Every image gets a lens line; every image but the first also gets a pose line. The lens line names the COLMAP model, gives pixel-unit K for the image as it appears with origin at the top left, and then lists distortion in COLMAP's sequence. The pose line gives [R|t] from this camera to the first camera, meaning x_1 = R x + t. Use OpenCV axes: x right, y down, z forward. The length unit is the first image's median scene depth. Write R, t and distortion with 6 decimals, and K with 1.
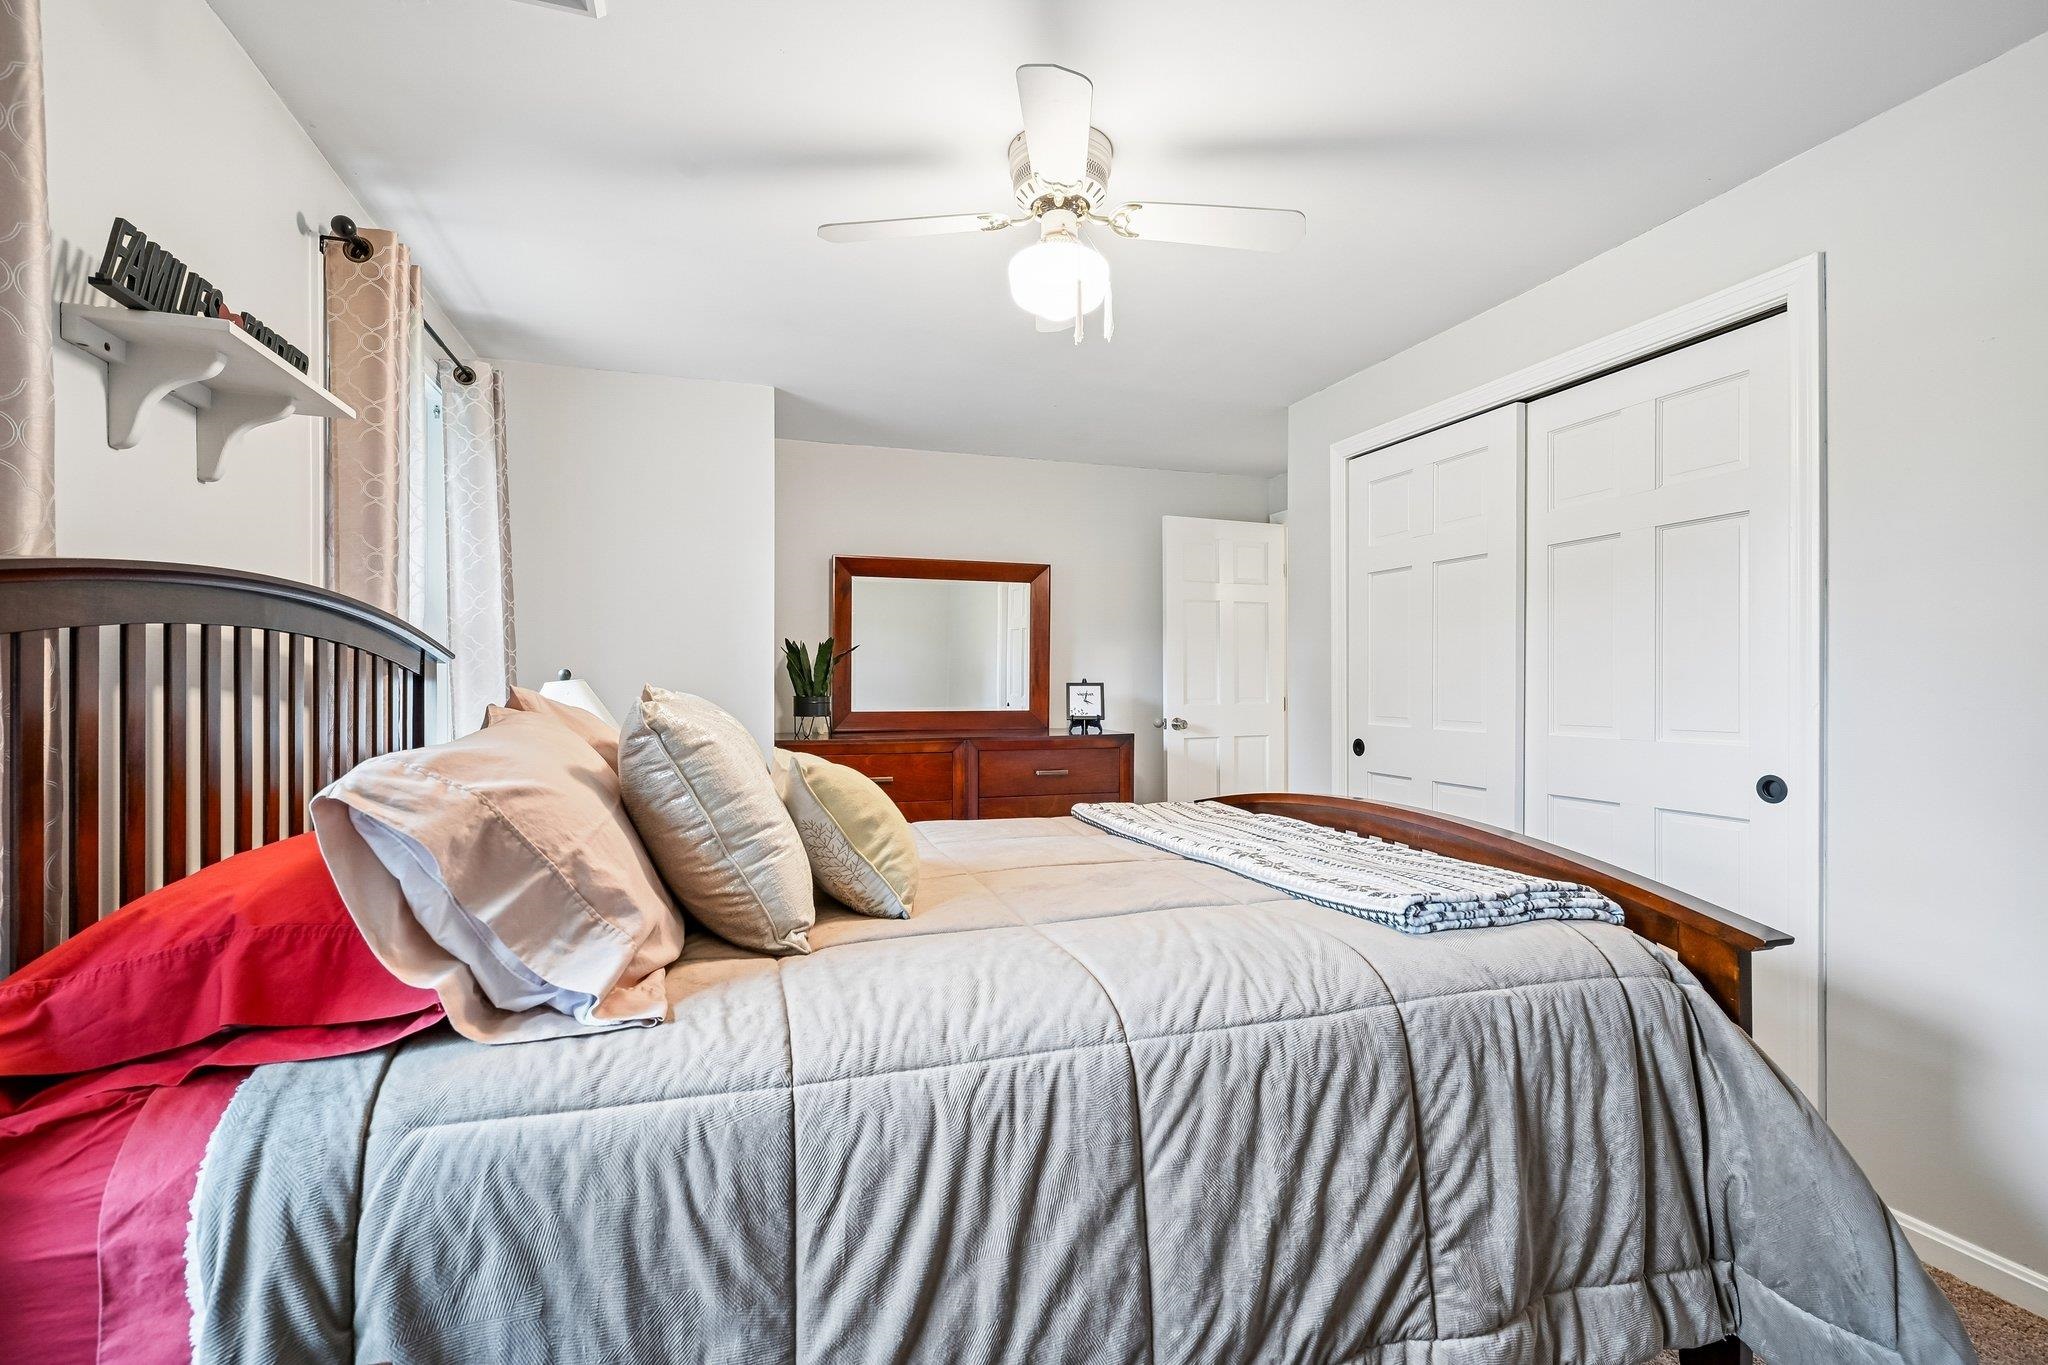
lens RADIAL K [[916.5, 0, 1024.0], [0, 916.5, 682.5], [0, 0, 1]] dist [0.000846, 0.000039]
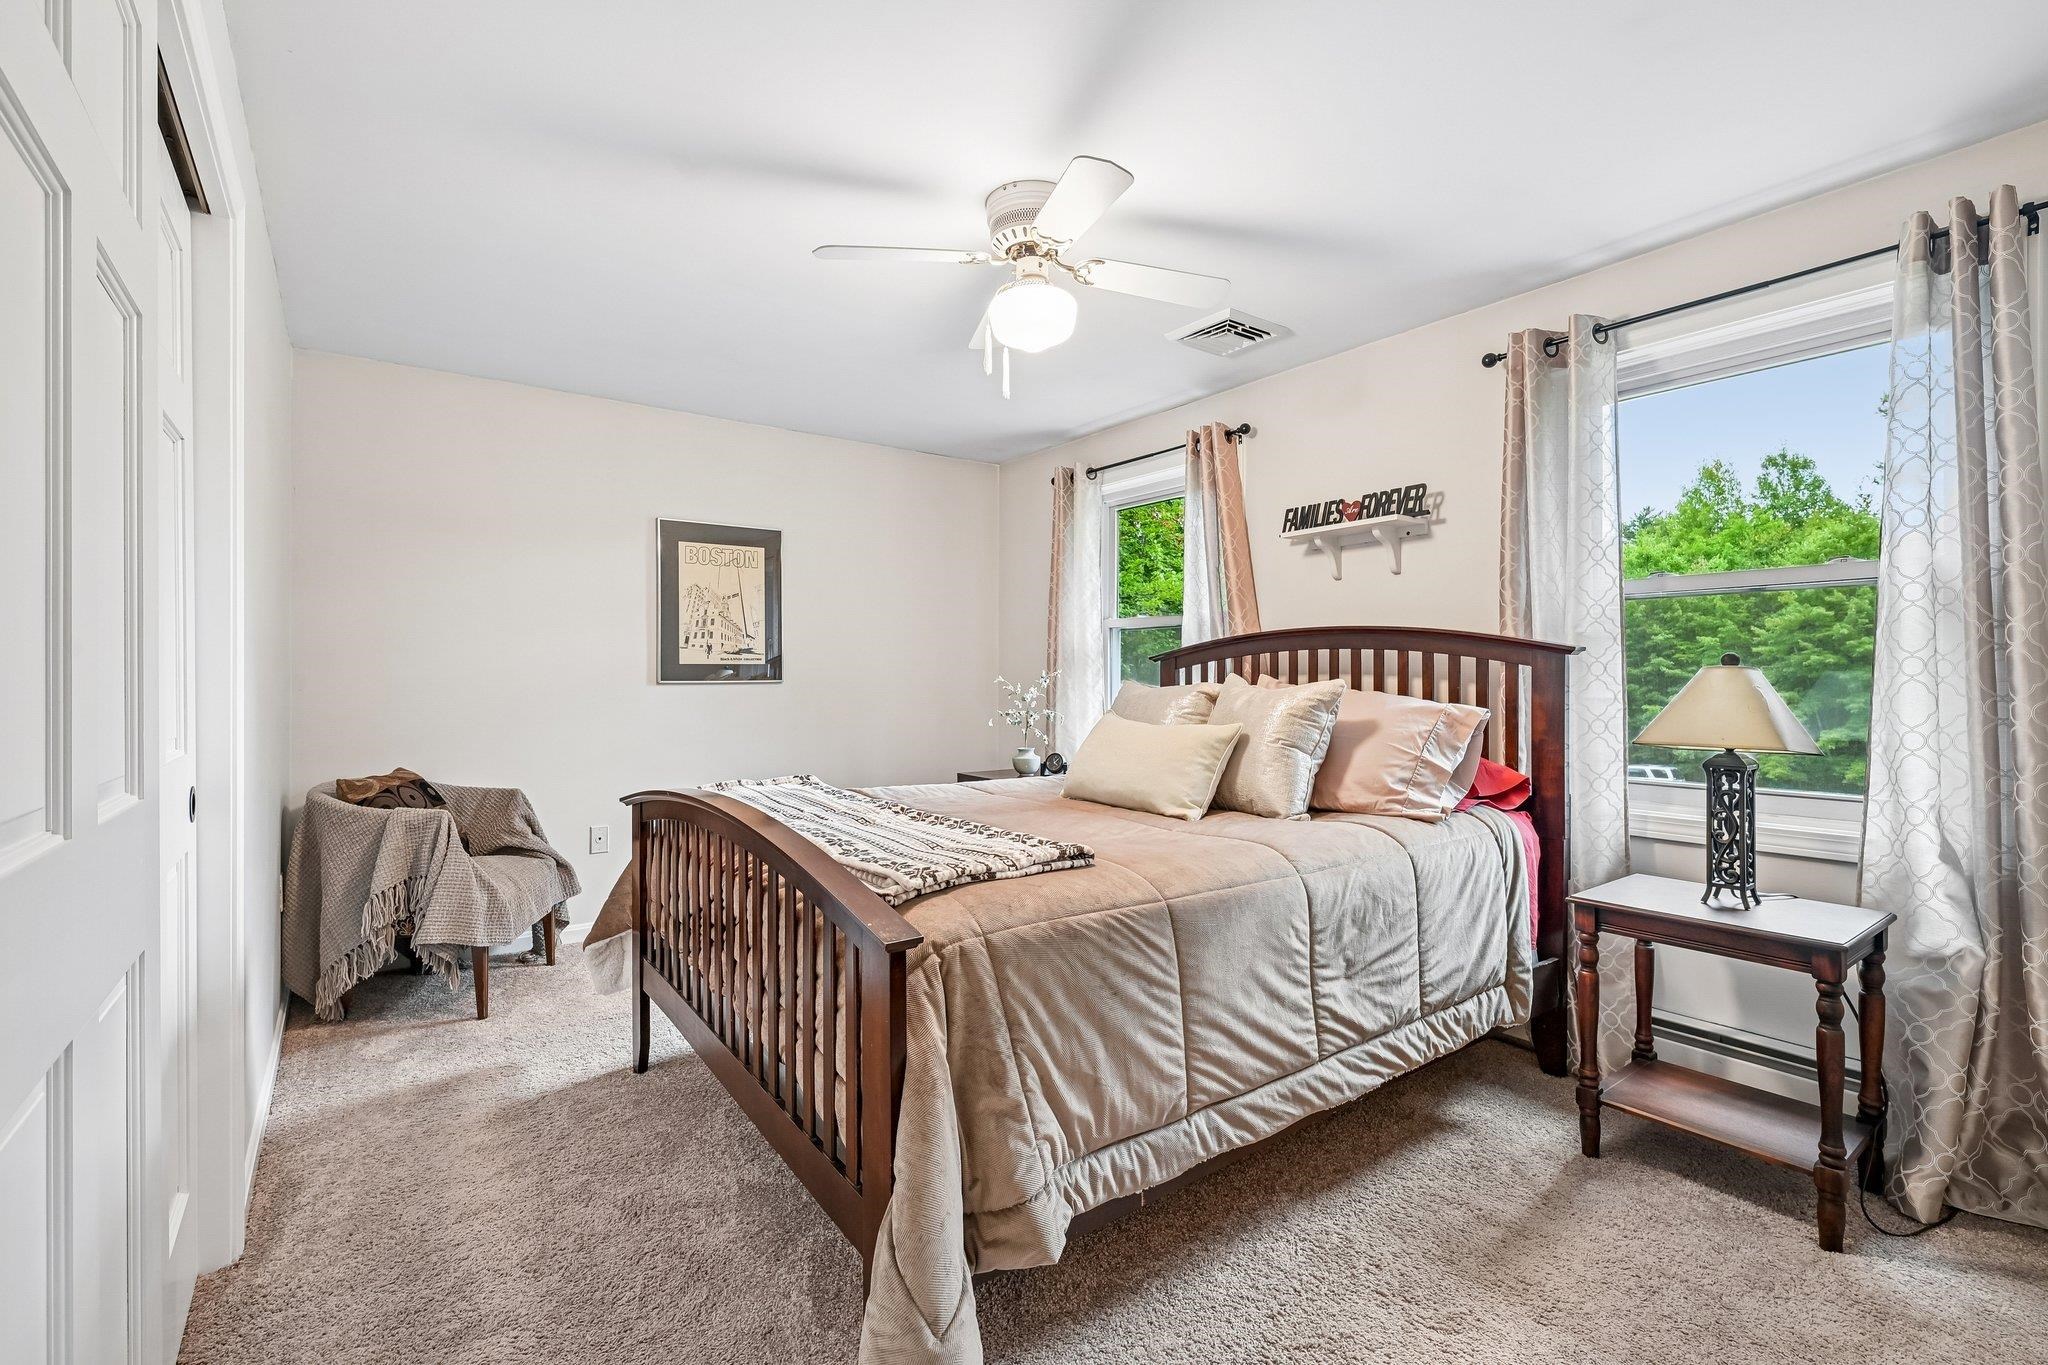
lens RADIAL K [[917.1, 0, 1023.8], [0, 917.1, 689.0], [0, 0, 1]] dist [-0.000713, -0.000478]
pose [[-0.952944, -0.000125, -0.303145, 0.561312], [-0.002608, 0.999966, 0.007788, 0.020950], [0.303134, 0.008213, -0.952912, 2.996759]]
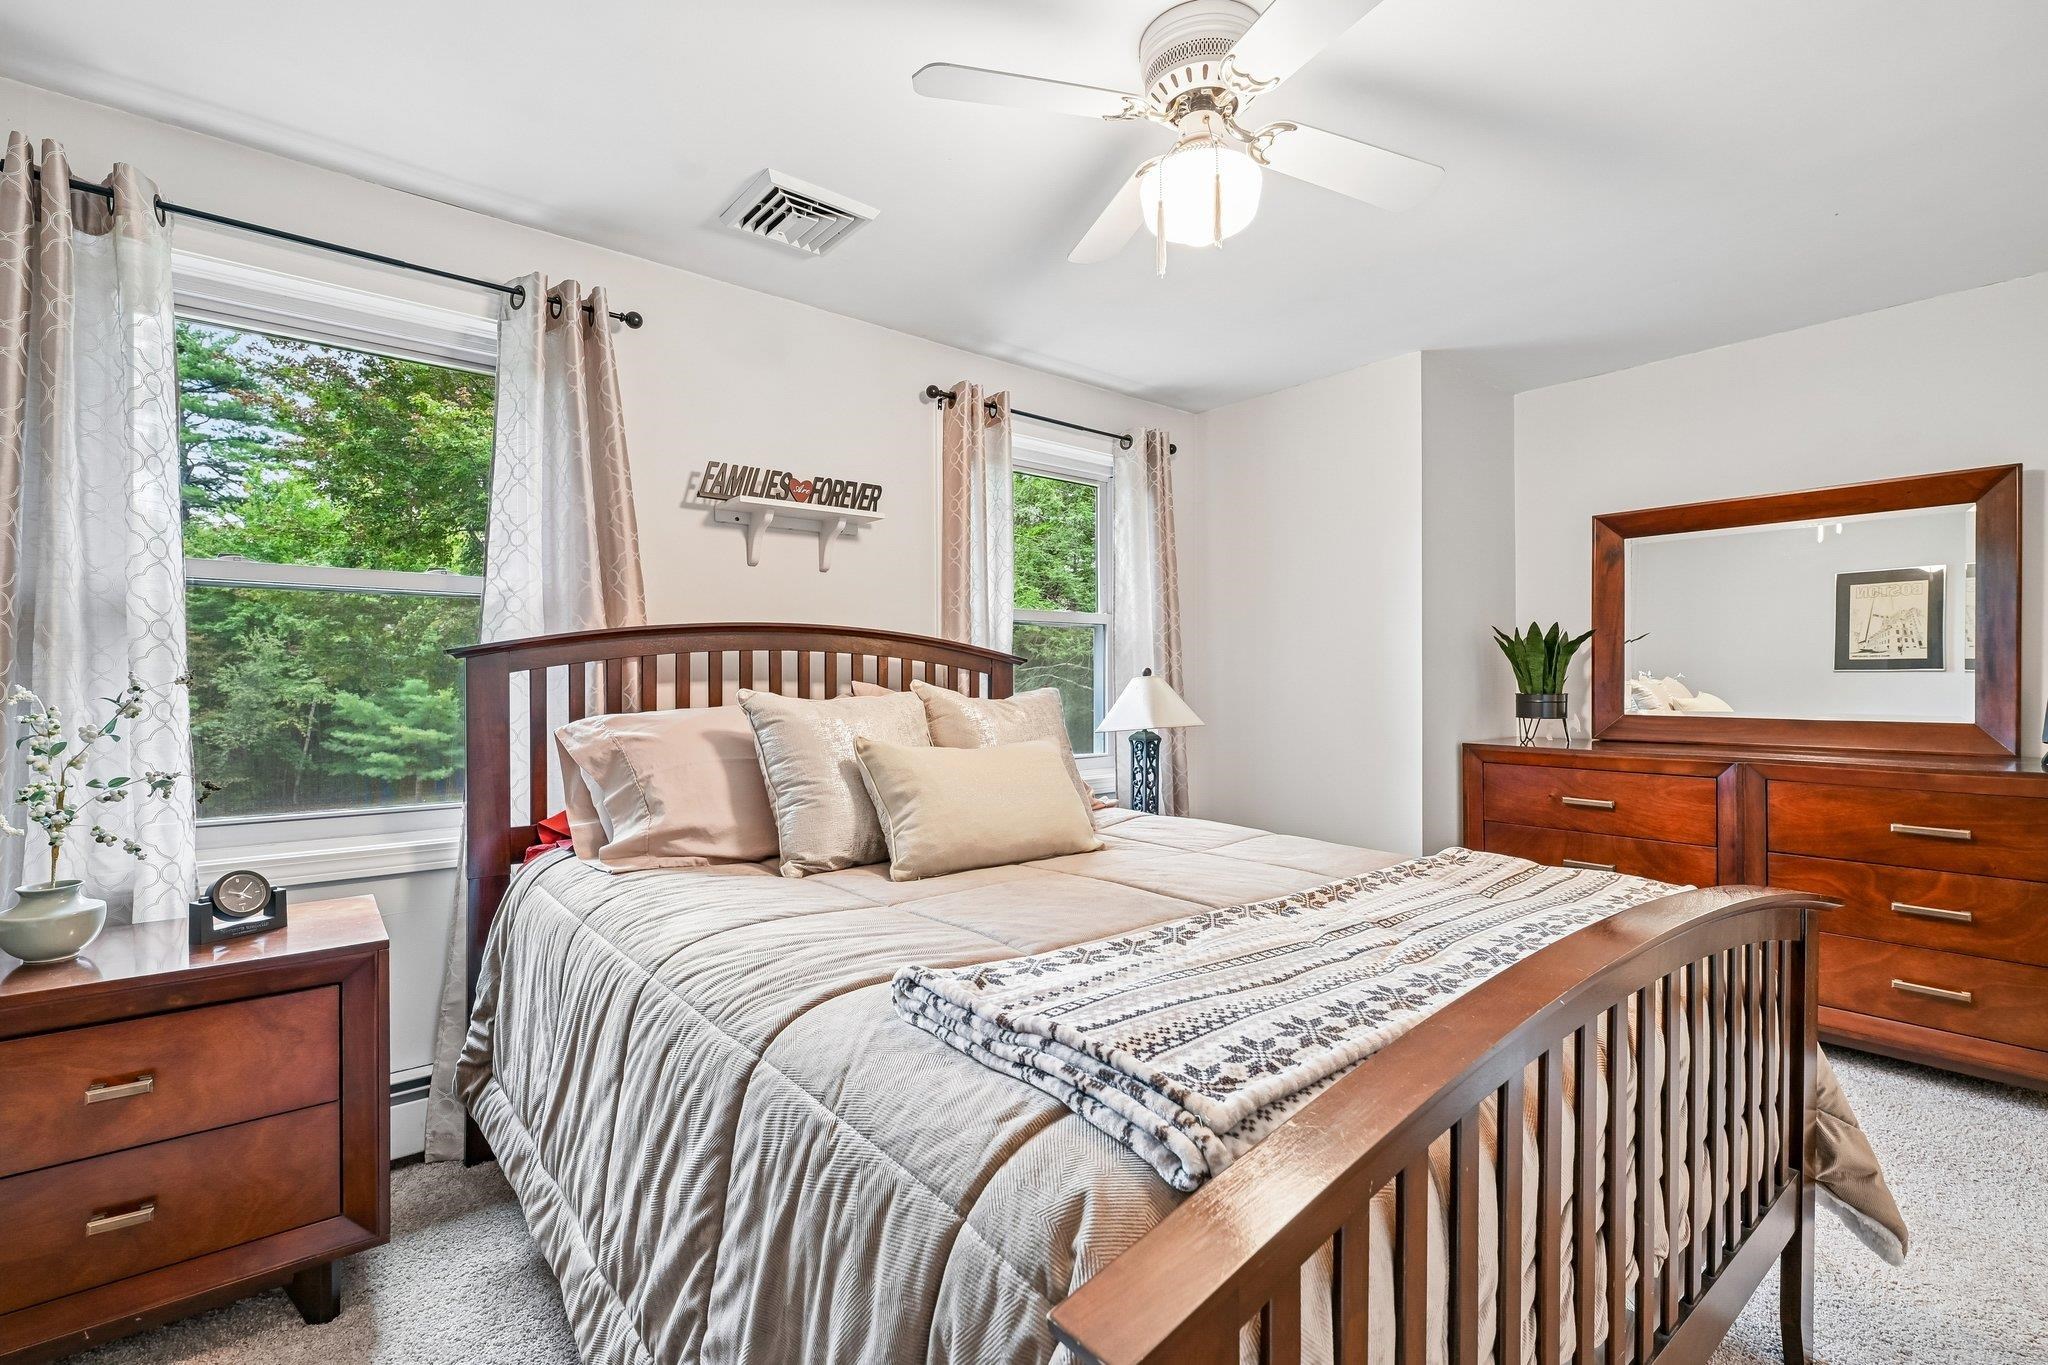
lens RADIAL K [[917.1, 0, 1023.8], [0, 917.1, 689.0], [0, 0, 1]] dist [-0.000713, -0.000478]
pose [[0.361545, 0.006395, -0.932333, 1.098660], [0.003858, 0.999958, 0.008354, 0.003946], [0.932347, -0.006617, 0.361505, 0.791185]]
